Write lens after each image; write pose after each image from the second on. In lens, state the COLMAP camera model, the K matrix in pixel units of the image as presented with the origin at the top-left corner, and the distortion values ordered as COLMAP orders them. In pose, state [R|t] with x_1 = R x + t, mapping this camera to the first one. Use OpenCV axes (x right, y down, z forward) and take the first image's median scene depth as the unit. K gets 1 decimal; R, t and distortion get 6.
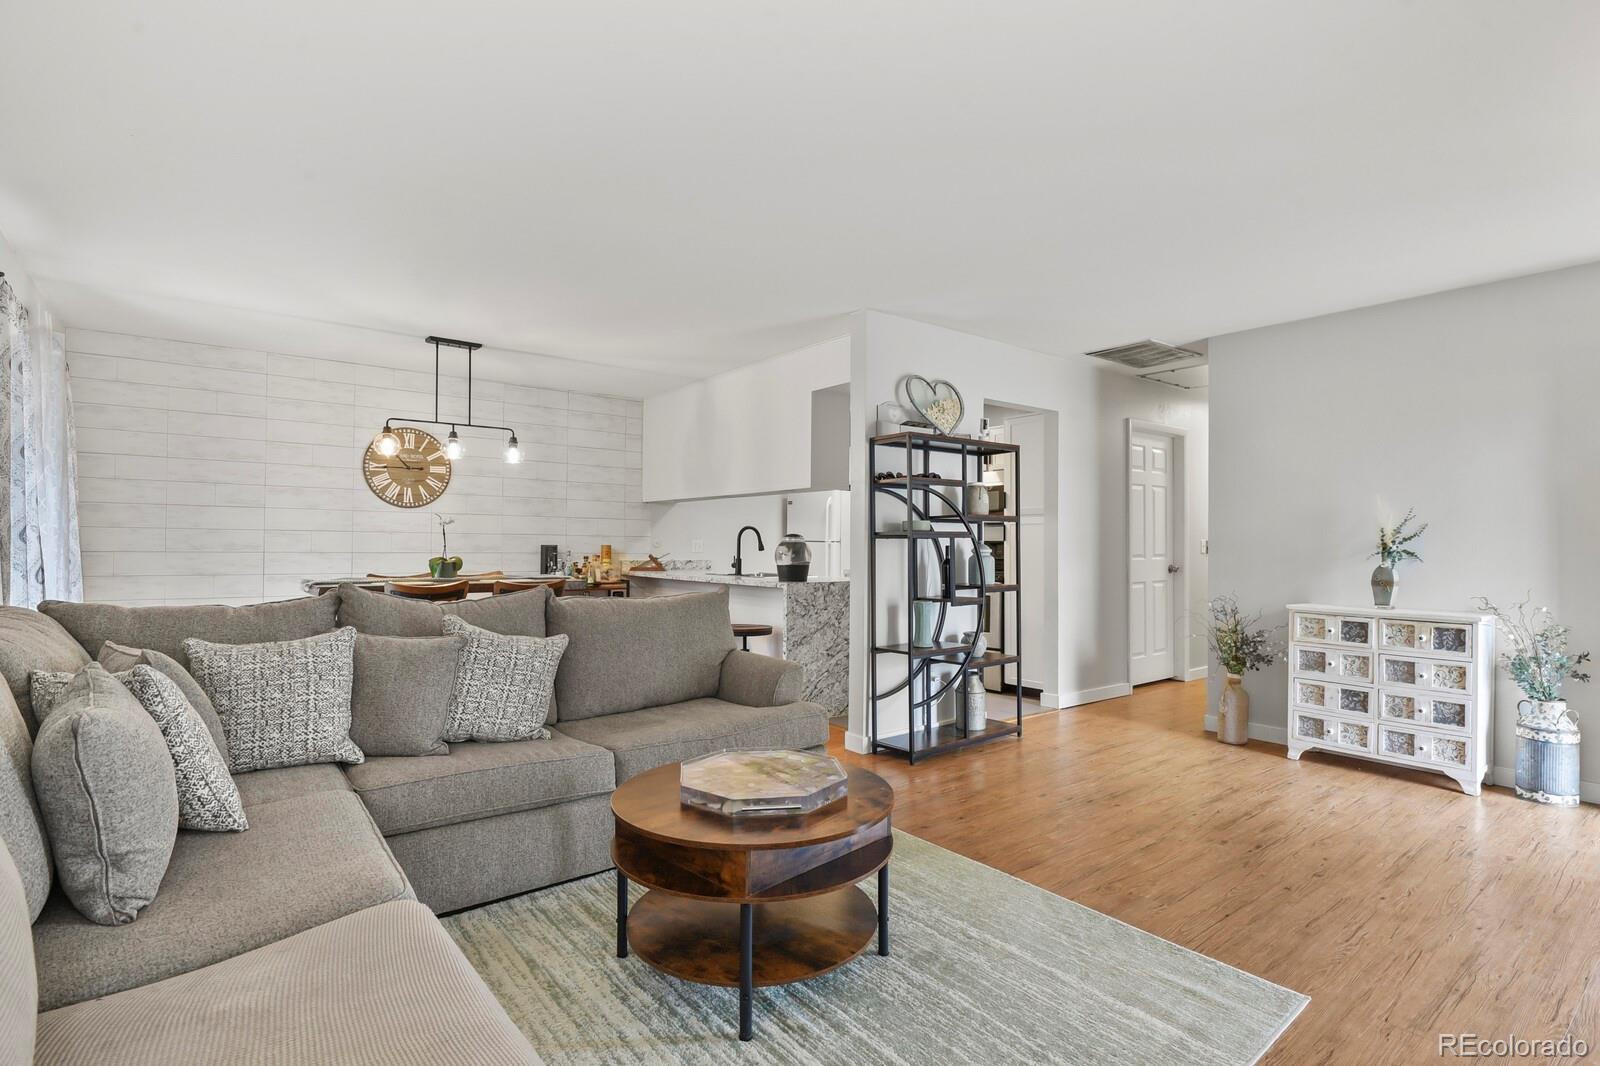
lens RADIAL K [[773.3, 0, 802.0], [0, 773.3, 537.9], [0, 0, 1]] dist [-0.006089, -0.005920]
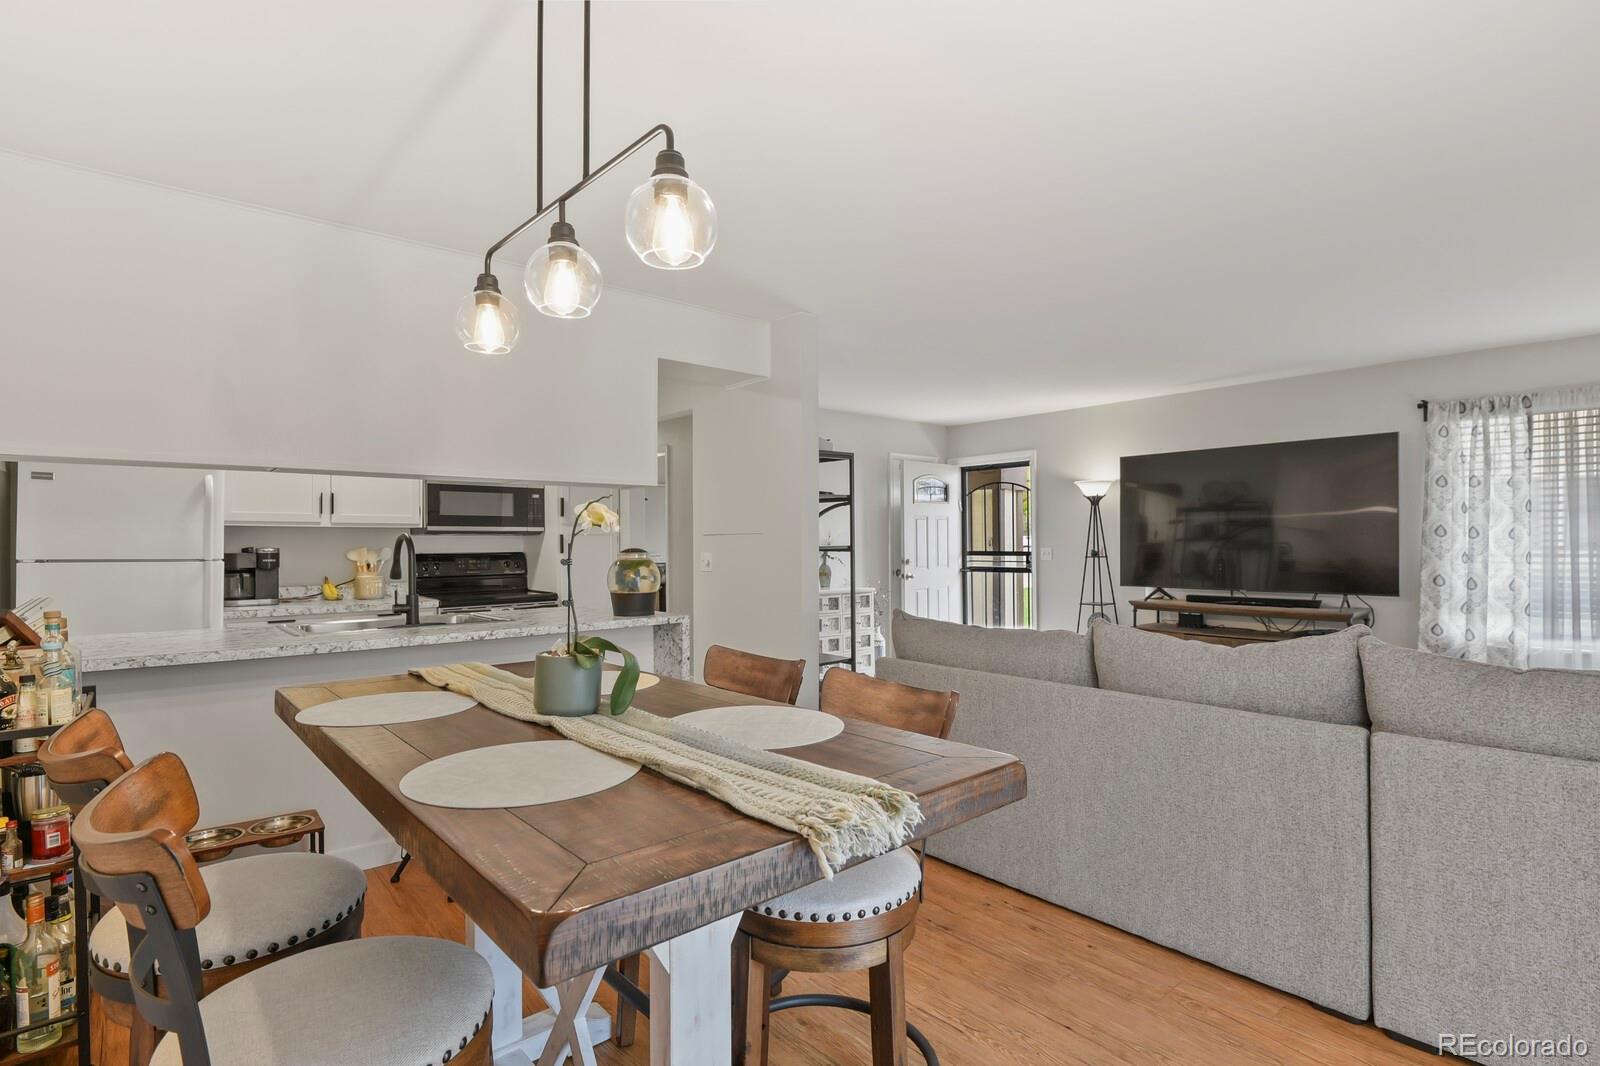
lens RADIAL K [[773.3, 0, 812.7], [0, 773.3, 532.5], [0, 0, 1]] dist [-0.006089, -0.005920]
pose [[-0.069105, 0.009225, 0.997567, -0.761139], [-0.000835, 0.999956, -0.009305, -0.013731], [-0.997609, -0.001476, -0.069095, 0.900679]]
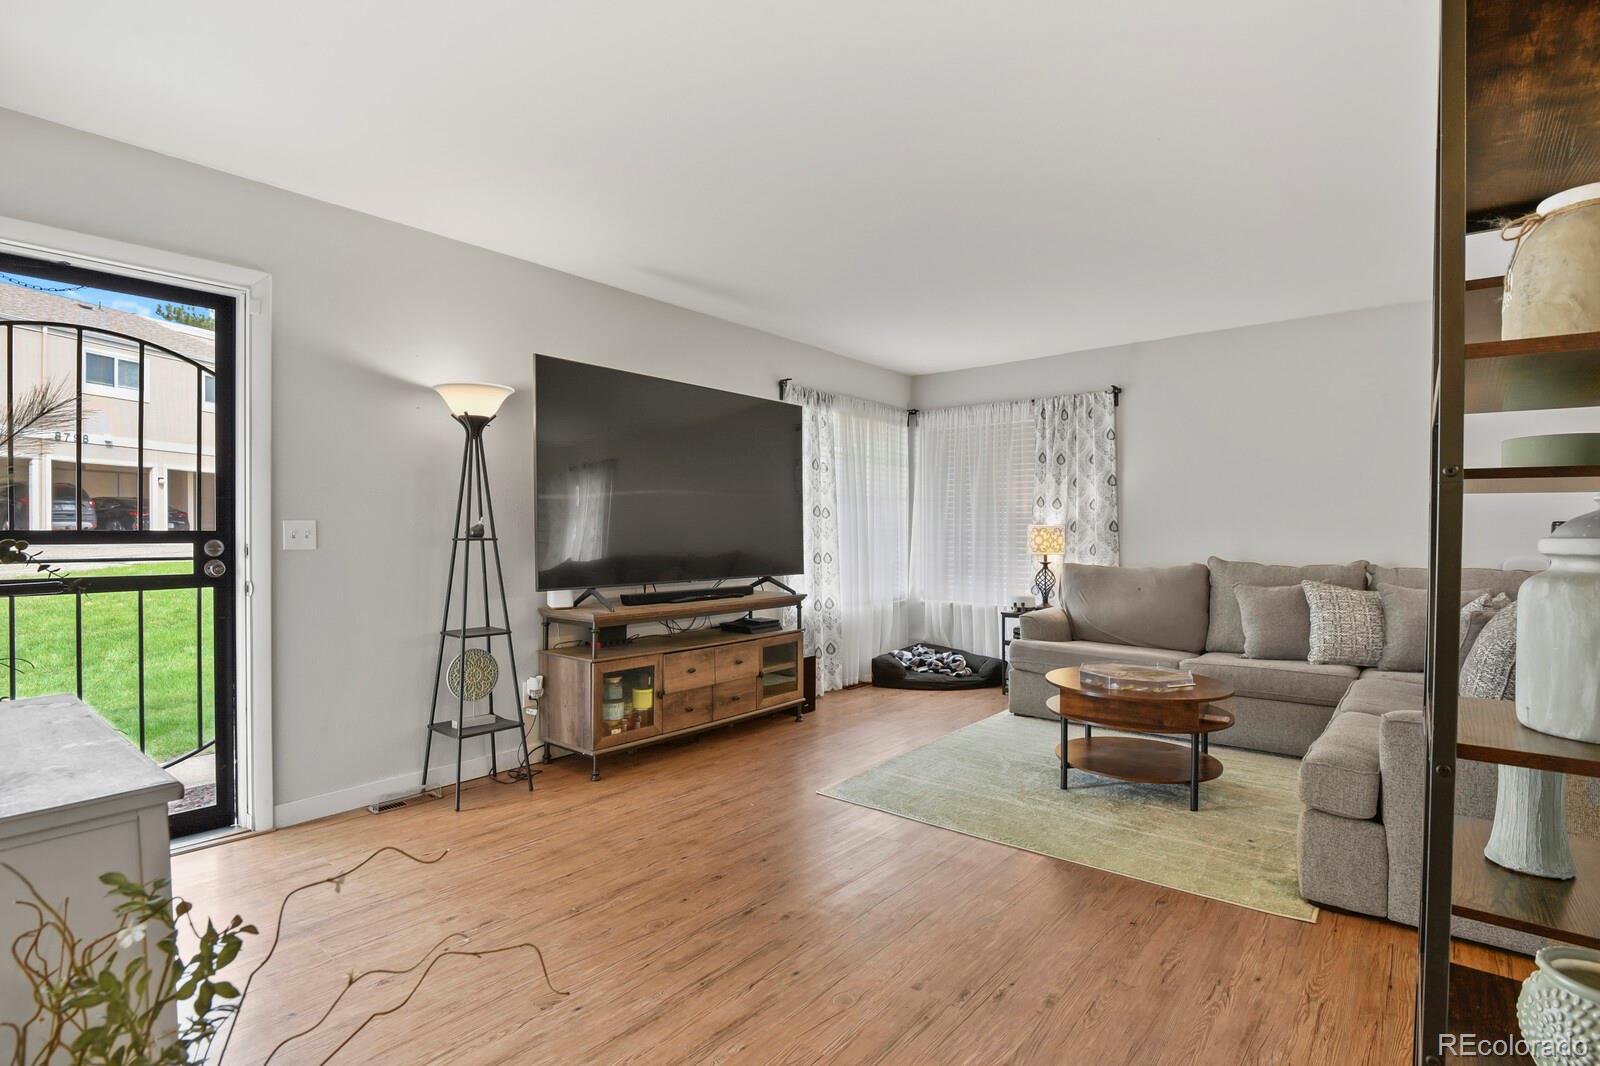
lens RADIAL K [[773.3, 0, 802.3], [0, 773.3, 534.9], [0, 0, 1]] dist [-0.006089, -0.005920]
pose [[-0.975432, -0.004021, -0.220263, 0.414855], [-0.003409, 0.999989, -0.003161, 0.013223], [0.220274, -0.002332, -0.975435, 1.032055]]
